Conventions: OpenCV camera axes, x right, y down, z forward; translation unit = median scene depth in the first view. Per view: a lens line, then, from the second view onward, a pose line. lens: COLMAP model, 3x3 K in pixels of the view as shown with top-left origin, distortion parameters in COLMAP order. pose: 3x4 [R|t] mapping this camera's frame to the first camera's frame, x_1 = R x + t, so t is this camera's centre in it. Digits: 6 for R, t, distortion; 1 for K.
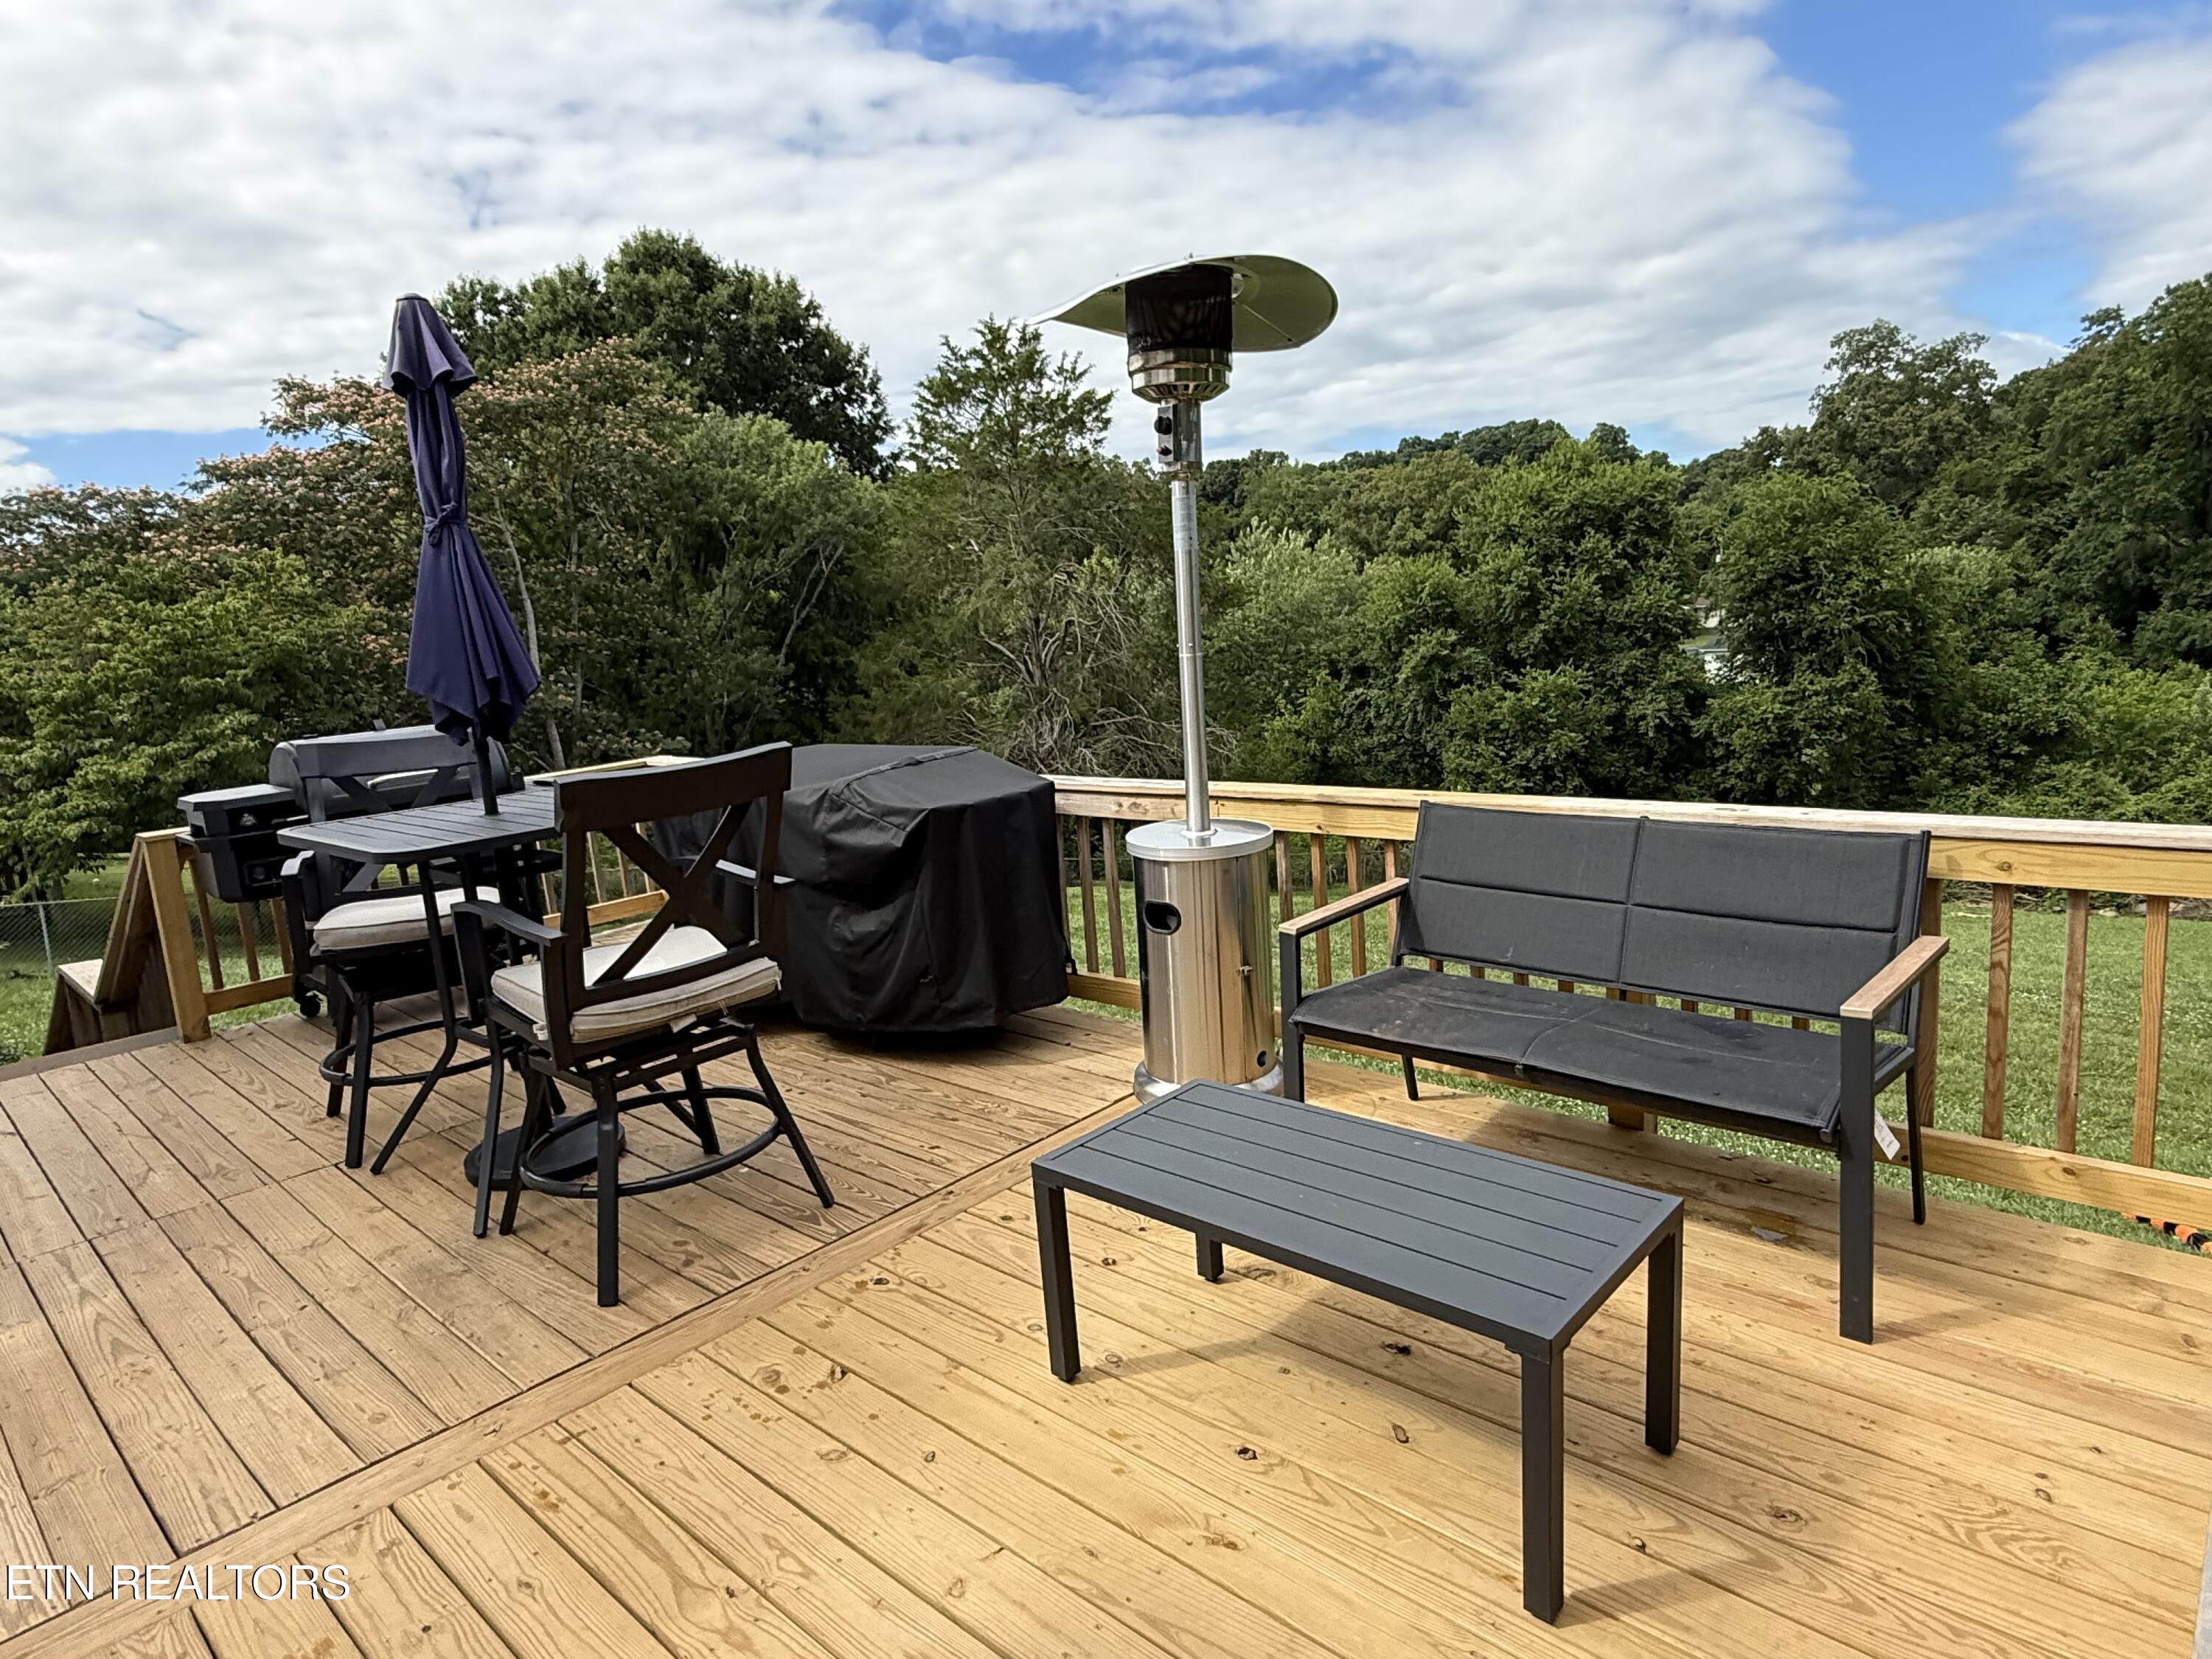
lens RADIAL K [[1280.7, 0, 1093.8], [0, 1280.7, 827.7], [0, 0, 1]] dist [0.001652, 0.002015]
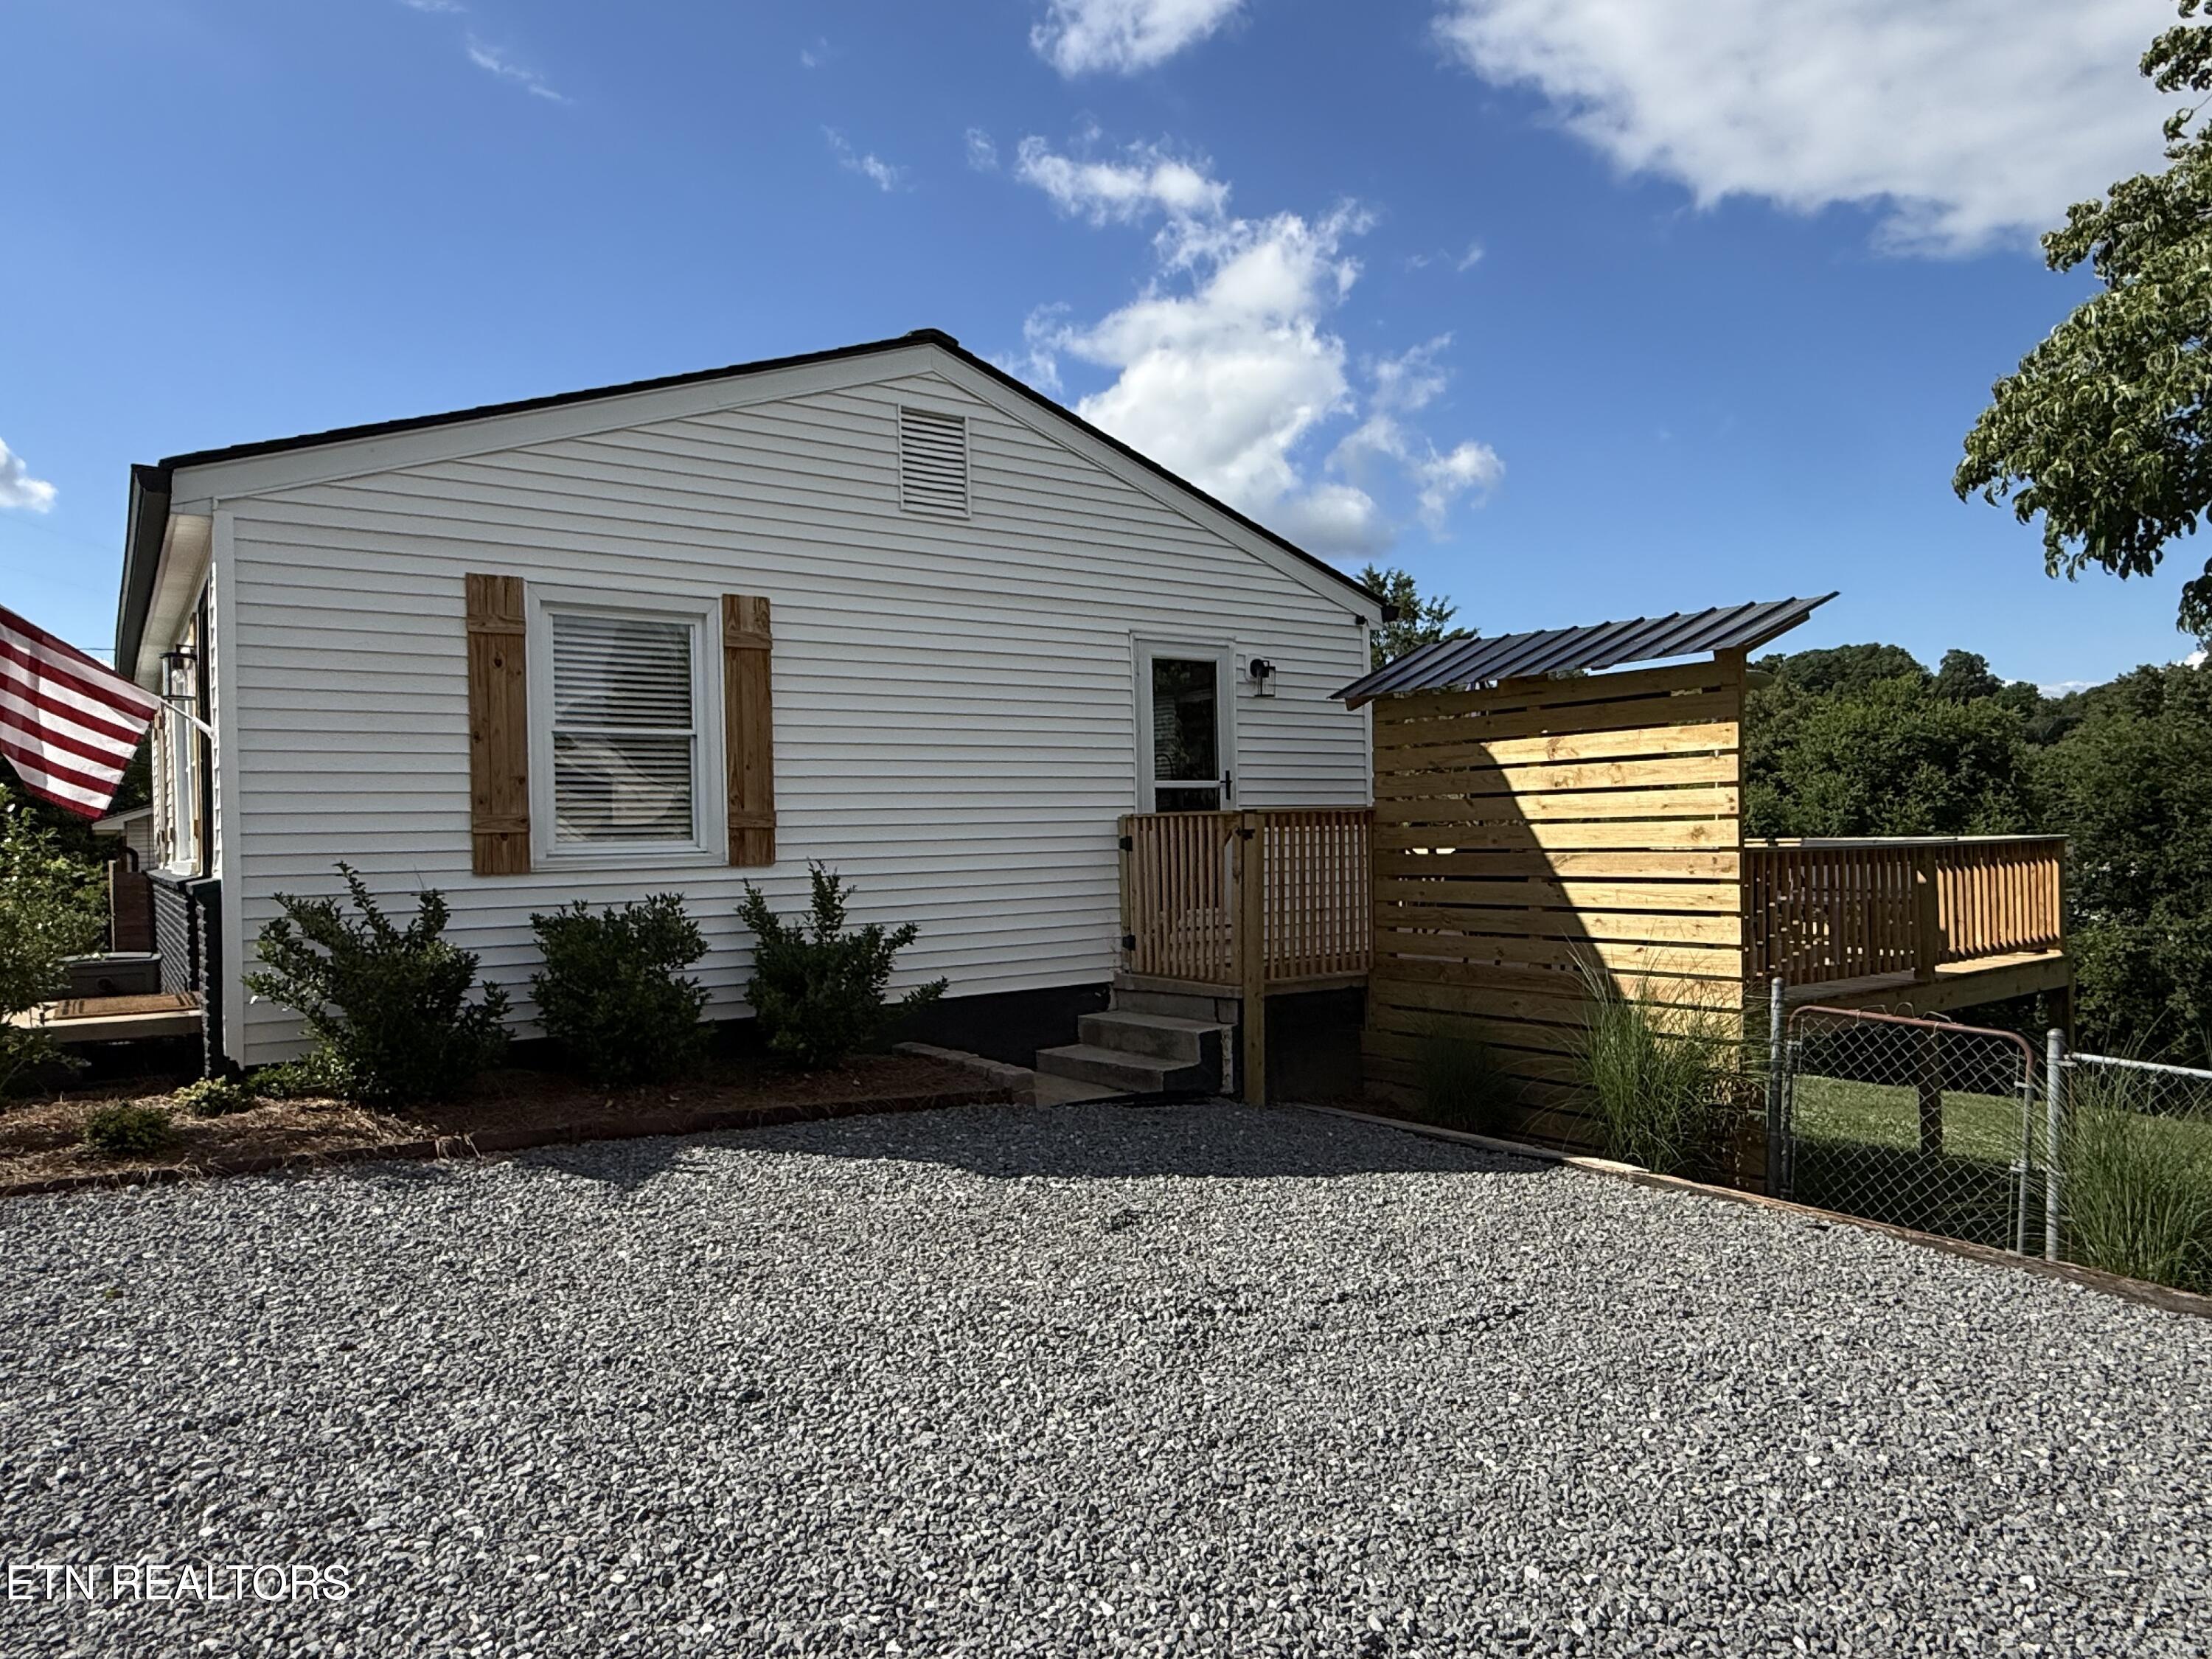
lens RADIAL K [[1390.6, 0, 1096.9], [0, 1390.6, 827.4], [0, 0, 1]] dist [0.009969, 0.002157]
pose [[0.981808, 0.054103, -0.182007, -0.134281], [-0.082933, 0.984471, -0.154725, 0.117788], [0.170810, 0.167005, 0.971048, -0.473618]]
